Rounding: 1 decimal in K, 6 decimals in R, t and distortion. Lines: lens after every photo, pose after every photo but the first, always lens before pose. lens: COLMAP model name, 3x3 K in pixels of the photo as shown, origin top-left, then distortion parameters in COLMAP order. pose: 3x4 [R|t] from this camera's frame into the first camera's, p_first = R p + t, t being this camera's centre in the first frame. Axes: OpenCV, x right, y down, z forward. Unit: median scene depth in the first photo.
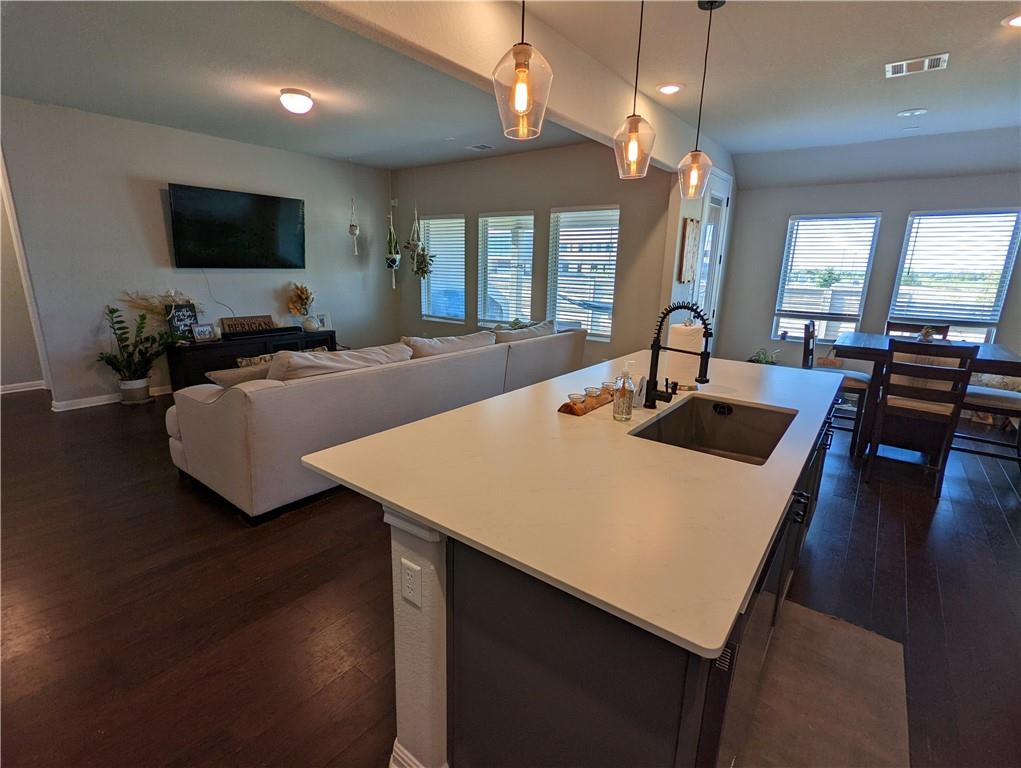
lens RADIAL K [[485.9, 0, 513.5], [0, 485.9, 380.8], [0, 0, 1]] dist [-0.002057, 0.000009]
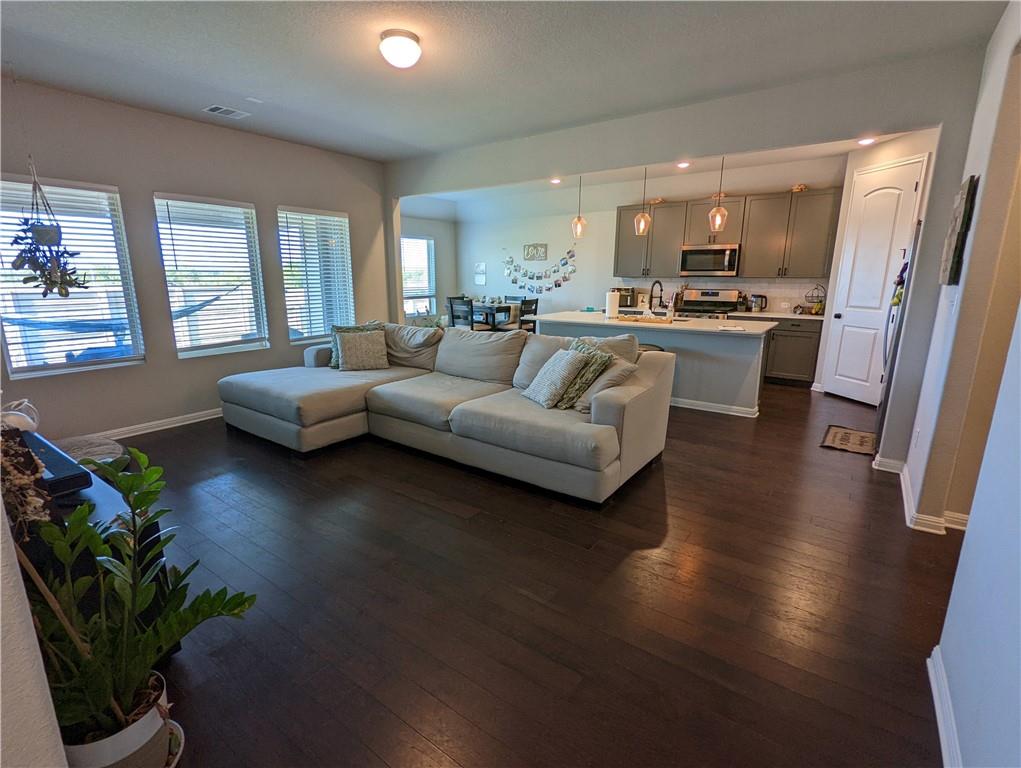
lens RADIAL K [[485.9, 0, 507.2], [0, 485.9, 385.0], [0, 0, 1]] dist [-0.002057, 0.000009]
pose [[-0.022325, -0.240599, 0.970368, -0.915932], [0.231723, 0.942933, 0.239127, -0.165401], [-0.972526, 0.230195, 0.034702, 0.662447]]
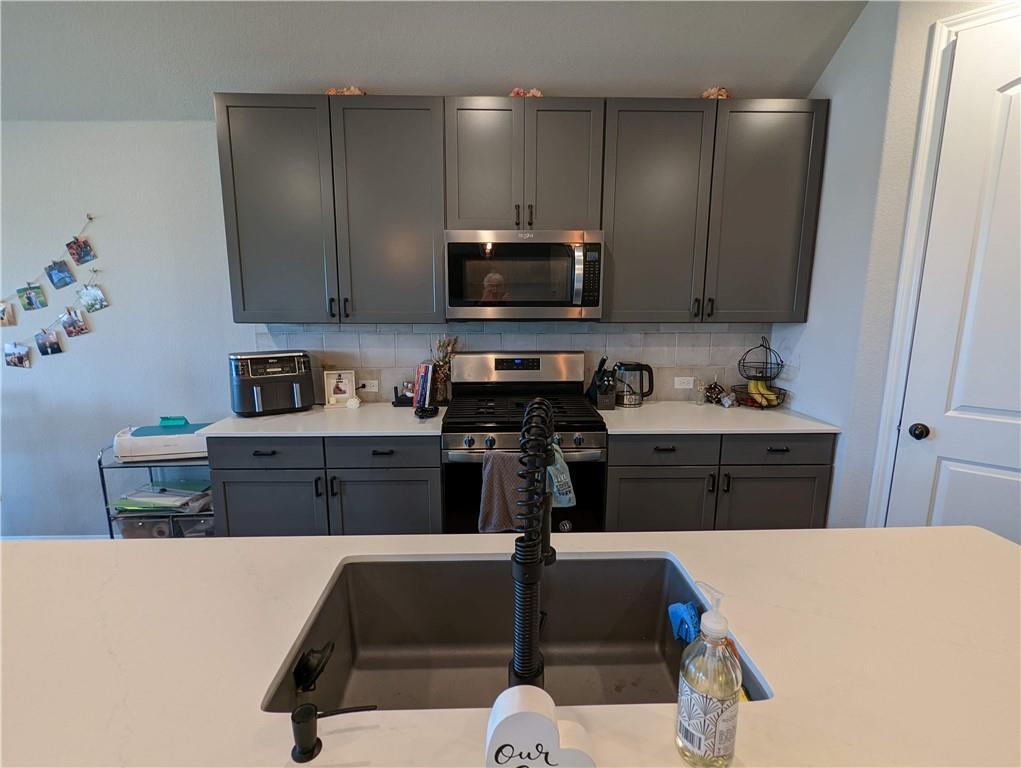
lens RADIAL K [[485.9, 0, 511.6], [0, 485.9, 386.6], [0, 0, 1]] dist [-0.002057, 0.000009]
pose [[-0.629602, -0.152407, 0.761822, 0.028512], [0.168900, 0.930267, 0.325692, -0.099215], [-0.758336, 0.333728, -0.559957, 0.412018]]
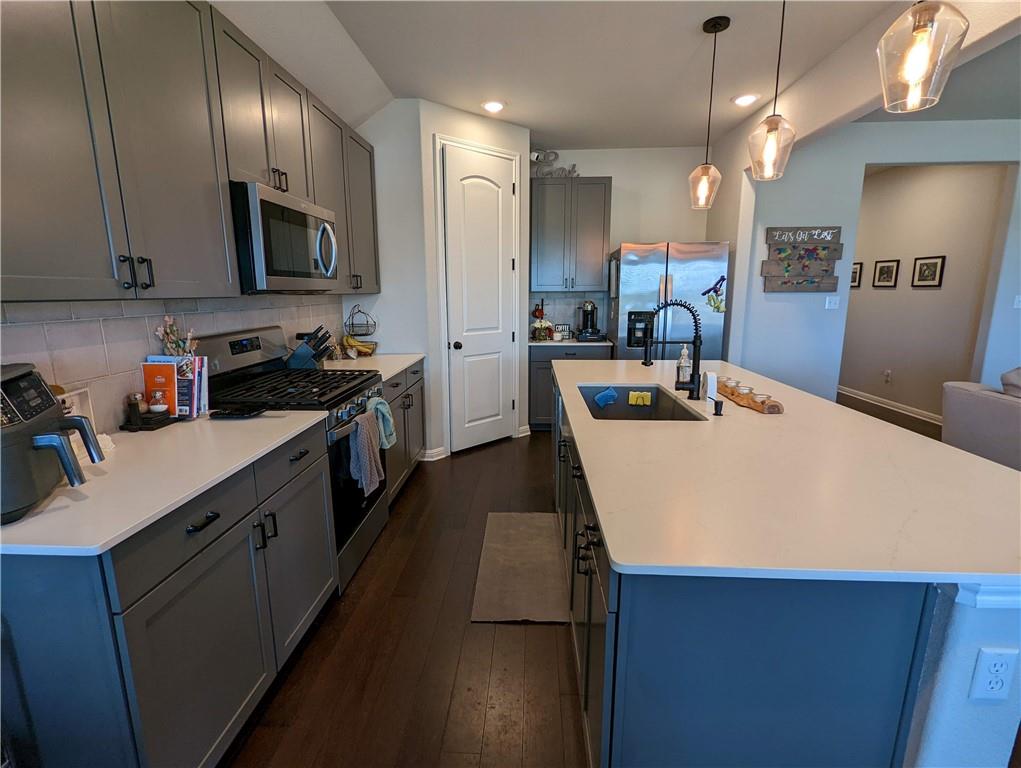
lens RADIAL K [[485.9, 0, 507.0], [0, 485.9, 388.1], [0, 0, 1]] dist [-0.002057, 0.000009]
pose [[-0.824319, 0.098694, -0.557456, 0.465110], [-0.140963, 0.917891, 0.370952, -0.117025], [0.548295, 0.384364, -0.742723, 0.589031]]
